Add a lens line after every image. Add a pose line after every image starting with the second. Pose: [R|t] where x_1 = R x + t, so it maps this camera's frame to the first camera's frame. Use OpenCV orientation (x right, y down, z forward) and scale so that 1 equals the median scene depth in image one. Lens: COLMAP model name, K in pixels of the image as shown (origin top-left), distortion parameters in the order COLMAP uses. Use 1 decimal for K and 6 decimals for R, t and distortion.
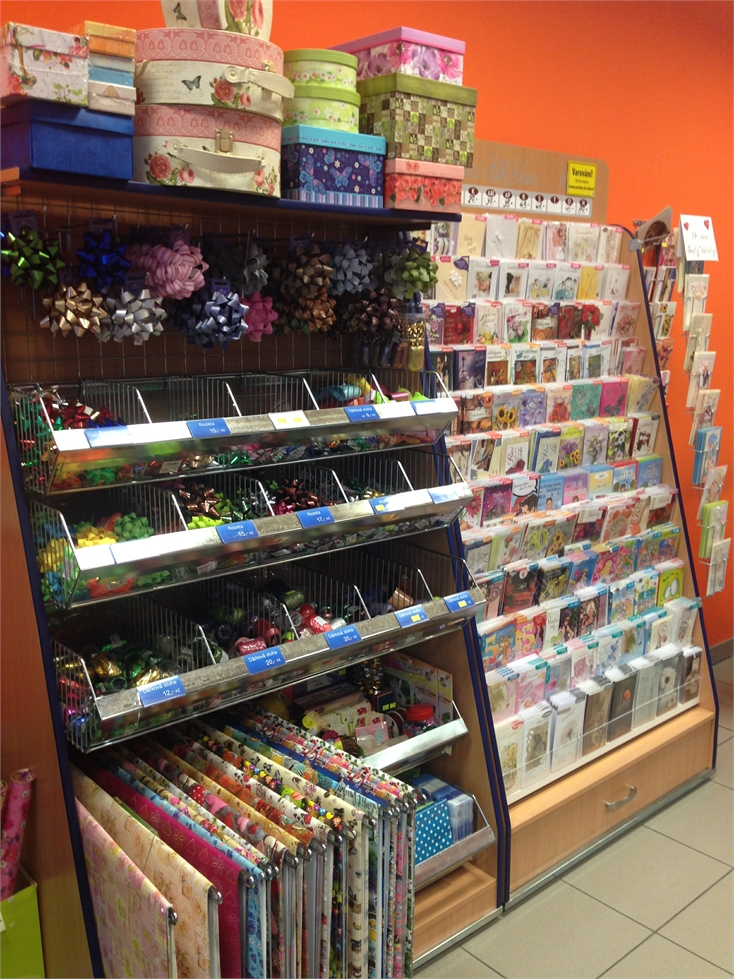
lens RADIAL K [[901.2, 0, 365.5], [0, 901.2, 493.7], [0, 0, 1]] dist [0.128272, -0.226937]
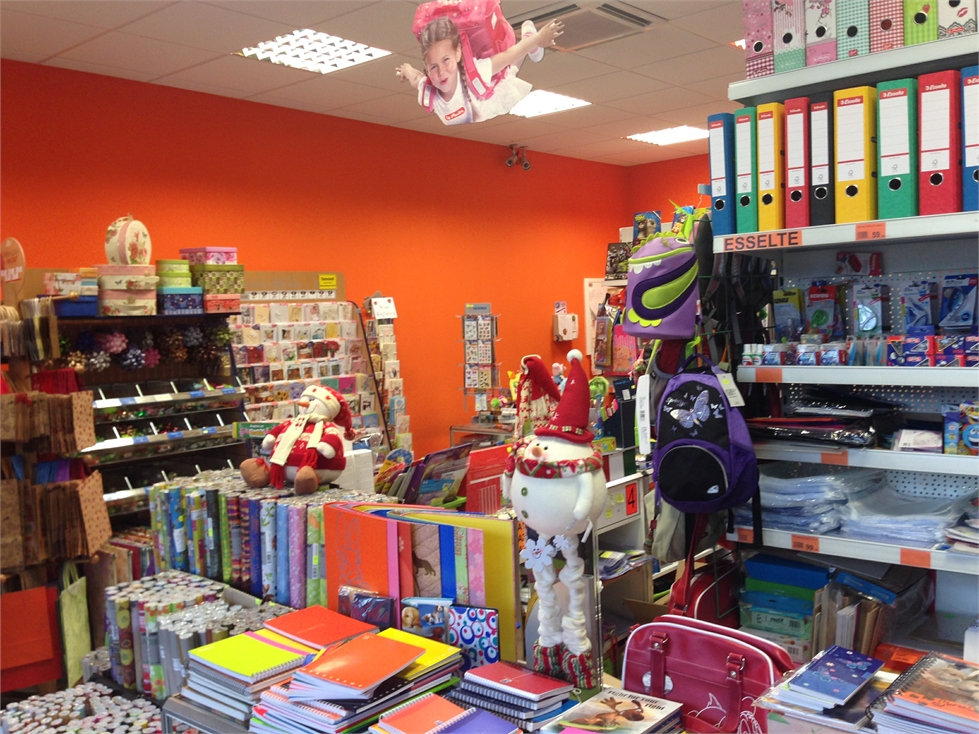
lens RADIAL K [[932.1, 0, 489.5], [0, 932.1, 367.0], [0, 0, 1]] dist [0.131415, -0.235518]
pose [[0.988911, -0.045776, 0.141276, 0.418473], [0.065386, 0.988348, -0.137449, 0.238128], [-0.133338, 0.145162, 0.980382, -1.602326]]
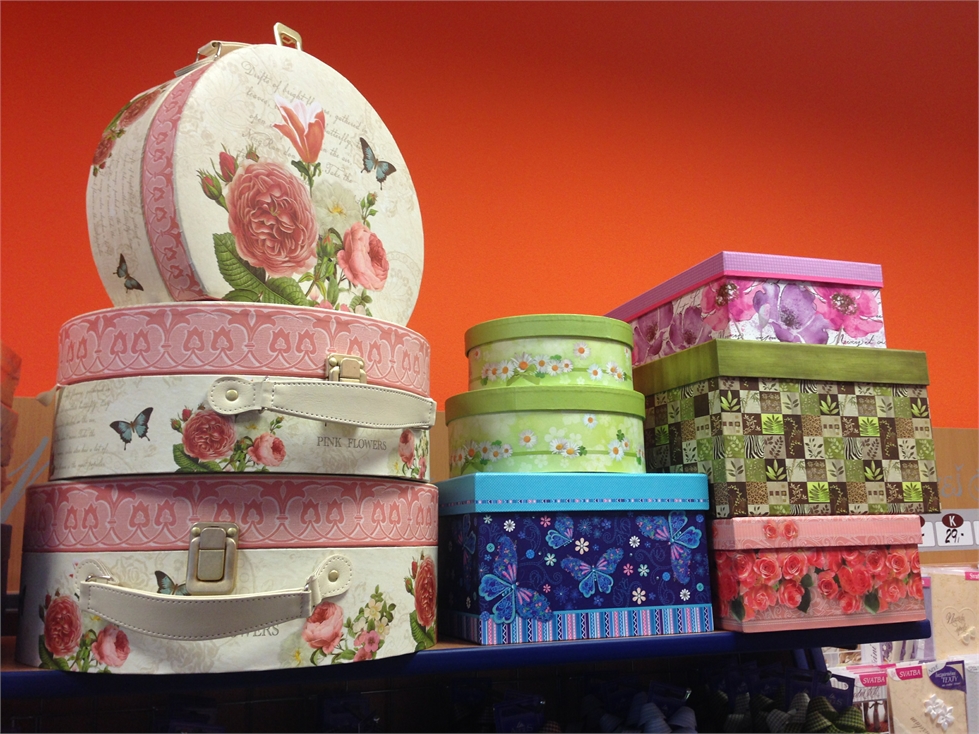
lens RADIAL K [[901.2, 0, 488.4], [0, 901.2, 363.7], [0, 0, 1]] dist [0.128272, -0.226937]
pose [[0.933596, -0.103410, -0.343082, 0.076702], [-0.044647, 0.916421, -0.397717, -0.249244], [0.355536, 0.386625, 0.850950, 0.547364]]
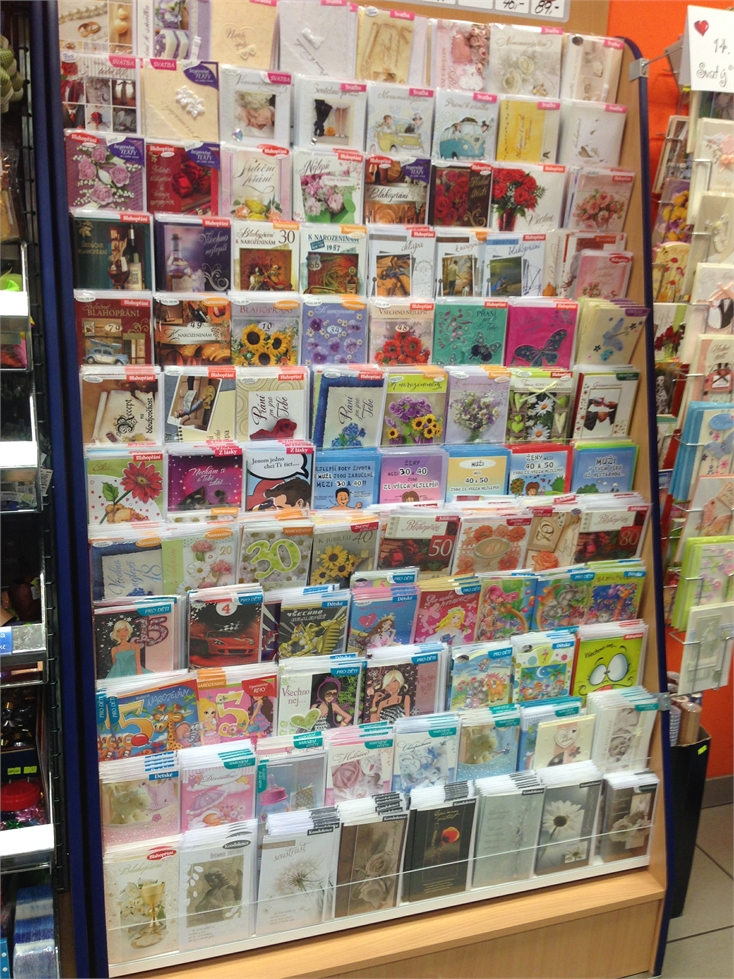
lens RADIAL K [[932.1, 0, 367.0], [0, 932.1, 489.5], [0, 0, 1]] dist [0.131415, -0.235518]
pose [[0.925425, 0.142397, -0.351157, 0.564712], [-0.119499, 0.989089, 0.086161, -0.064796], [0.359595, -0.037772, 0.932344, 0.557421]]
